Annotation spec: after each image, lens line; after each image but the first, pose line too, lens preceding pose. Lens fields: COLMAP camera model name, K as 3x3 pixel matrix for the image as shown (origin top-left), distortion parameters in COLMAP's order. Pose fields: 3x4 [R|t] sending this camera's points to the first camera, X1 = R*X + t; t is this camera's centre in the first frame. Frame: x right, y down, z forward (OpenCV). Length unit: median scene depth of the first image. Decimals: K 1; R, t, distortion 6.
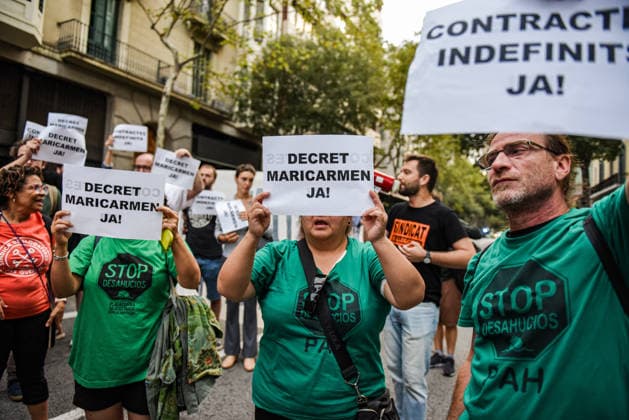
lens RADIAL K [[446.1, 0, 309.3], [0, 446.1, 200.1], [0, 0, 1]] dist [0.024551, 0.000031]
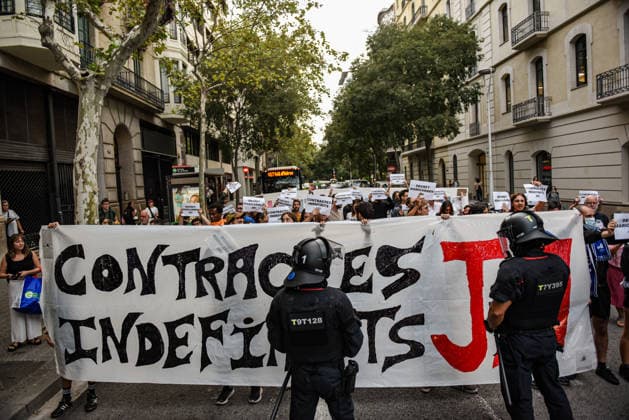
lens RADIAL K [[438.9, 0, 311.9], [0, 438.9, 206.8], [0, 0, 1]] dist [-0.004523, -0.005704]
pose [[0.894215, -0.120146, 0.431212, -0.532883], [0.070129, 0.989013, 0.130135, -0.099041], [-0.442109, -0.086128, 0.892816, -0.266215]]
